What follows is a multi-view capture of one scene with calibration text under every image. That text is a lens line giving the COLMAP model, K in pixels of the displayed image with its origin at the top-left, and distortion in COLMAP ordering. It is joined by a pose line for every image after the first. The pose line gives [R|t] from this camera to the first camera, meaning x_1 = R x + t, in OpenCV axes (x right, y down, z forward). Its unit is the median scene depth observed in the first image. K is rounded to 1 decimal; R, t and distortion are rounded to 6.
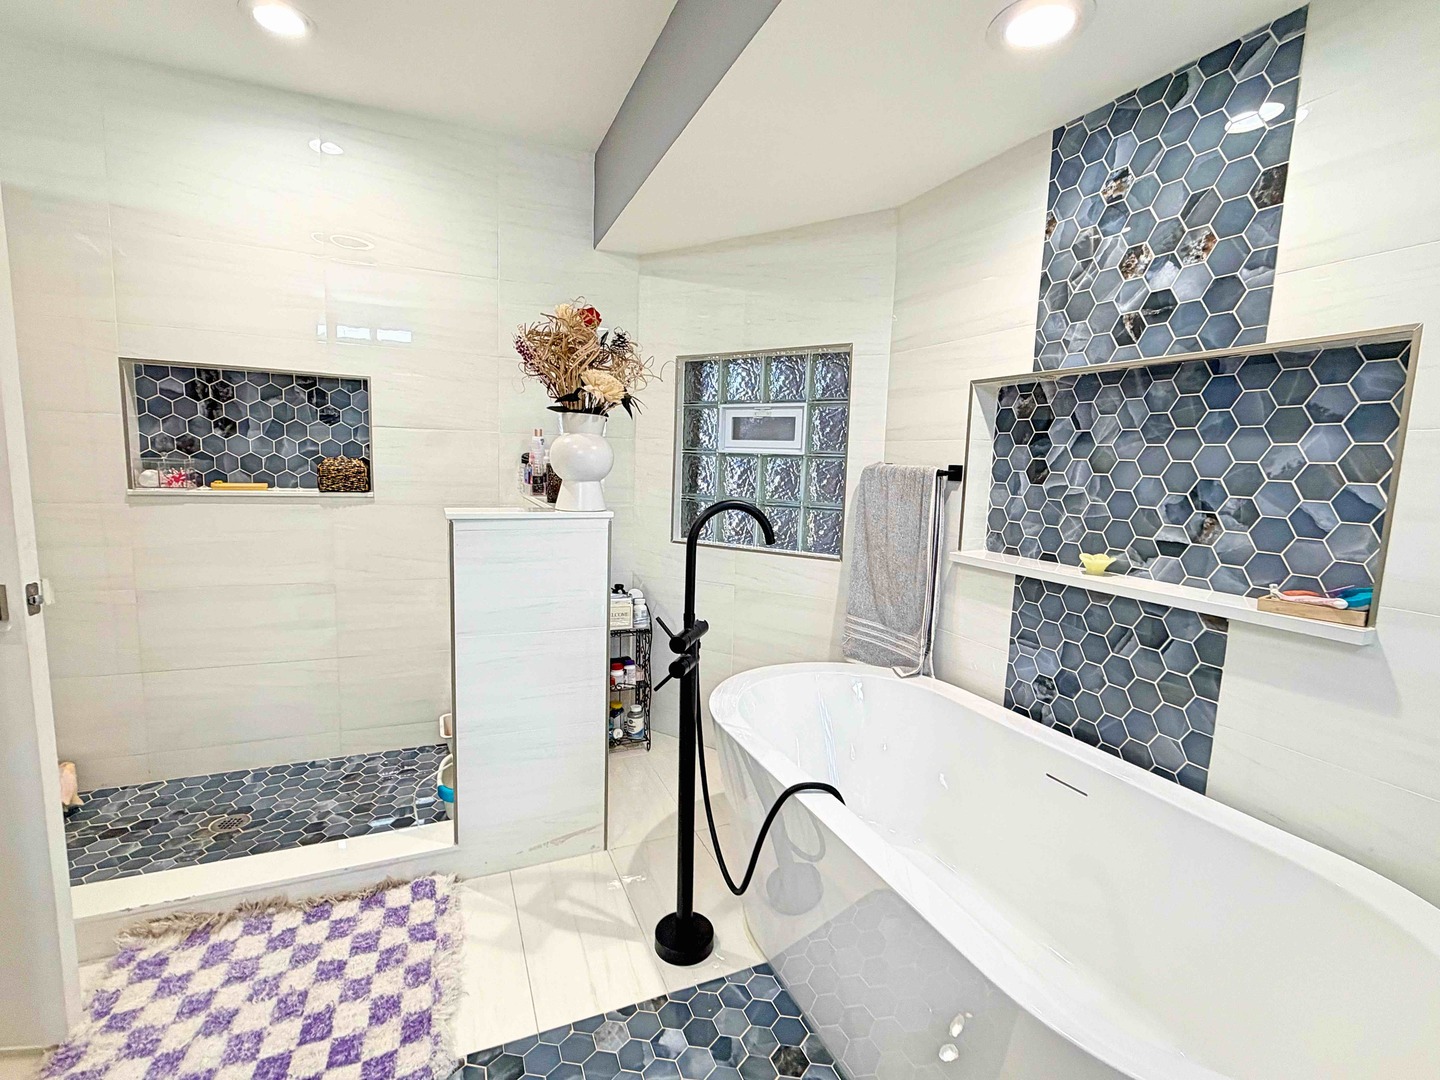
lens RADIAL K [[653.4, 0, 715.2], [0, 653.4, 545.2], [0, 0, 1]] dist [0.000003, -0.000197]
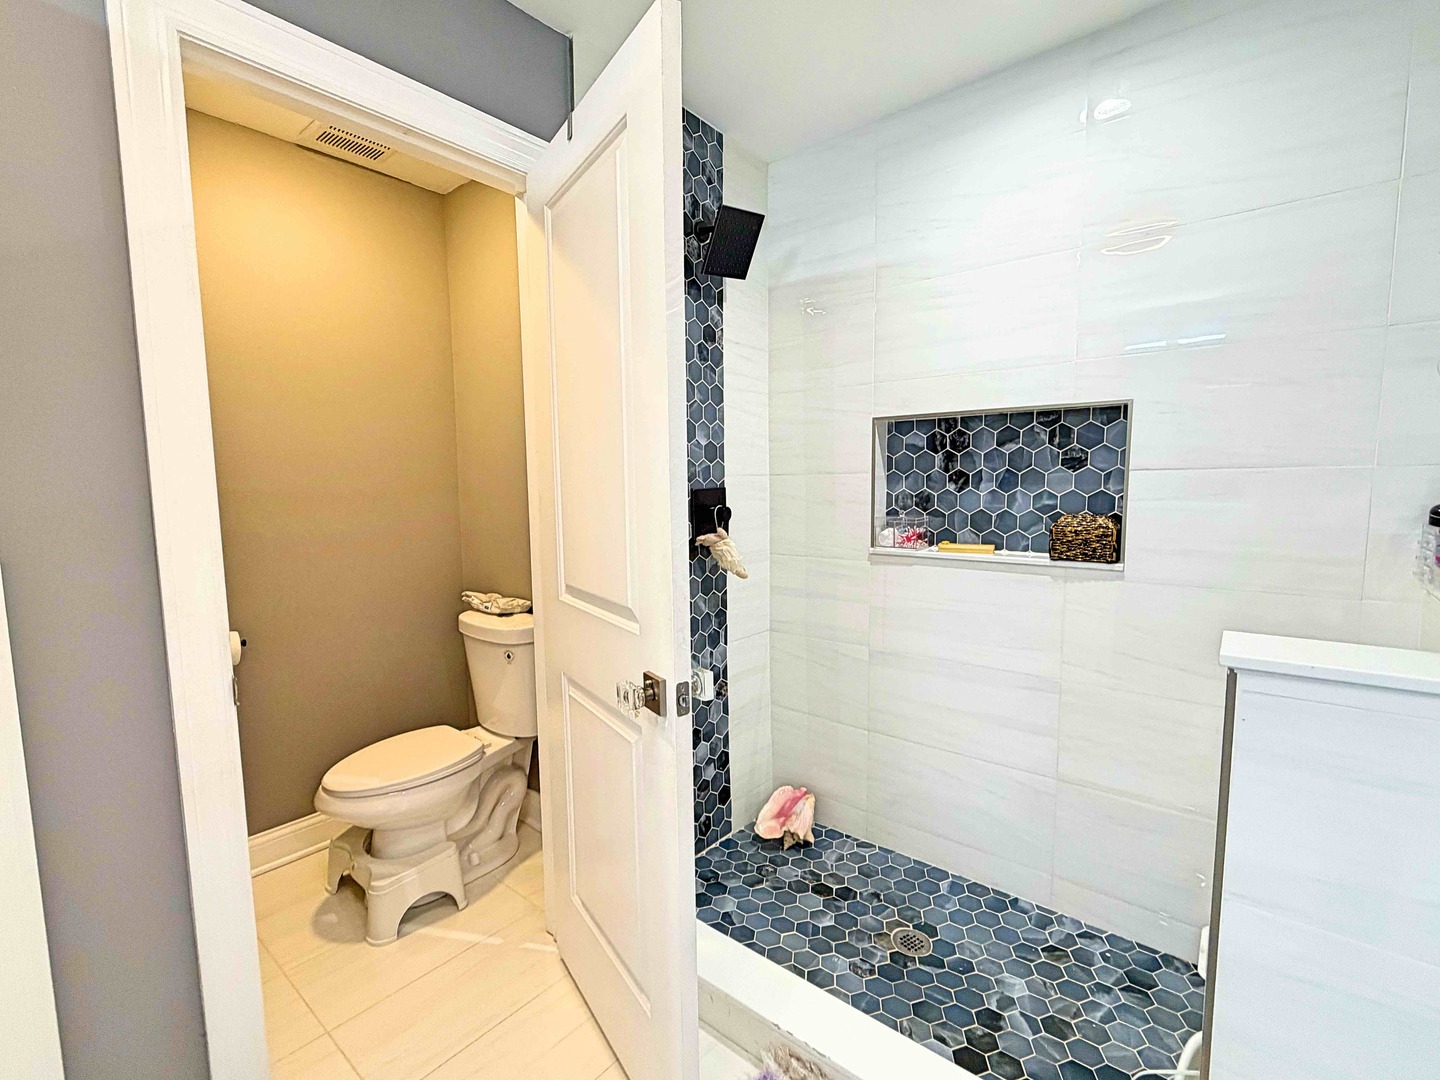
lens RADIAL K [[653.4, 0, 715.2], [0, 653.4, 545.2], [0, 0, 1]] dist [0.000003, -0.000197]
pose [[0.455855, 0.048641, -0.888724, -0.154770], [-0.083916, 0.996407, 0.011492, -0.108417], [0.886090, 0.069339, 0.458298, 0.438753]]
